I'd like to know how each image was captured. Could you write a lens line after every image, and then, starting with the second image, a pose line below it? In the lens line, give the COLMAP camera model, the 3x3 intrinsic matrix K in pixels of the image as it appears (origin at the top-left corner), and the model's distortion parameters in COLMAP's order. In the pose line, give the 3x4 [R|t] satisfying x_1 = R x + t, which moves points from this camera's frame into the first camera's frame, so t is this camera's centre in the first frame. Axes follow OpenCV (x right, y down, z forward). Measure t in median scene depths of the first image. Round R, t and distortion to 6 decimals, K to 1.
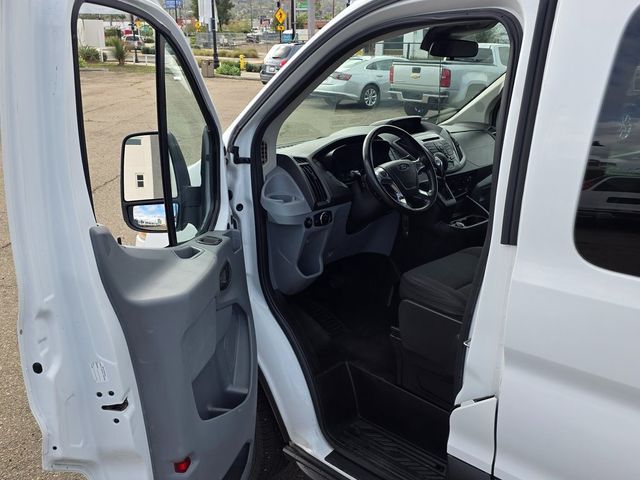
lens RADIAL K [[617.1, 0, 320.0], [0, 617.1, 240.0], [0, 0, 1]] dist [-0.001486, -0.002855]
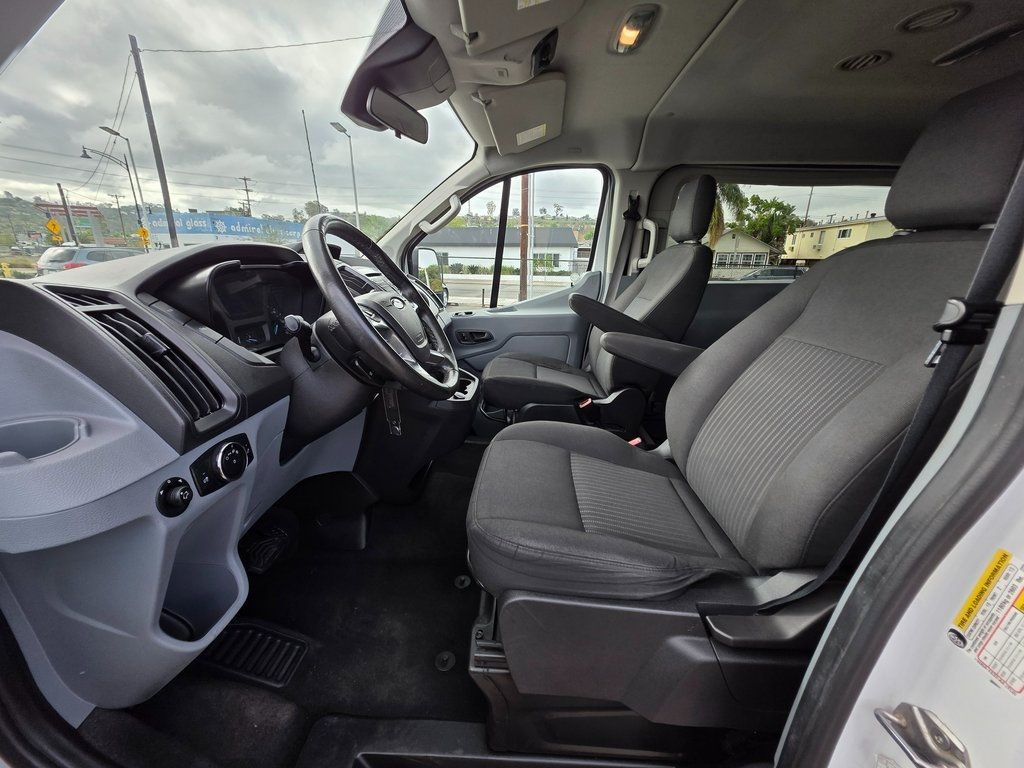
lens RADIAL K [[409.4, 0, 514.9], [0, 409.4, 382.4], [0, 0, 1]] dist [0.002501, -0.000348]
pose [[0.731292, -0.185581, 0.656332, -0.017919], [0.197485, 0.978666, 0.056682, -0.058540], [-0.652849, 0.088164, 0.752340, 0.719884]]
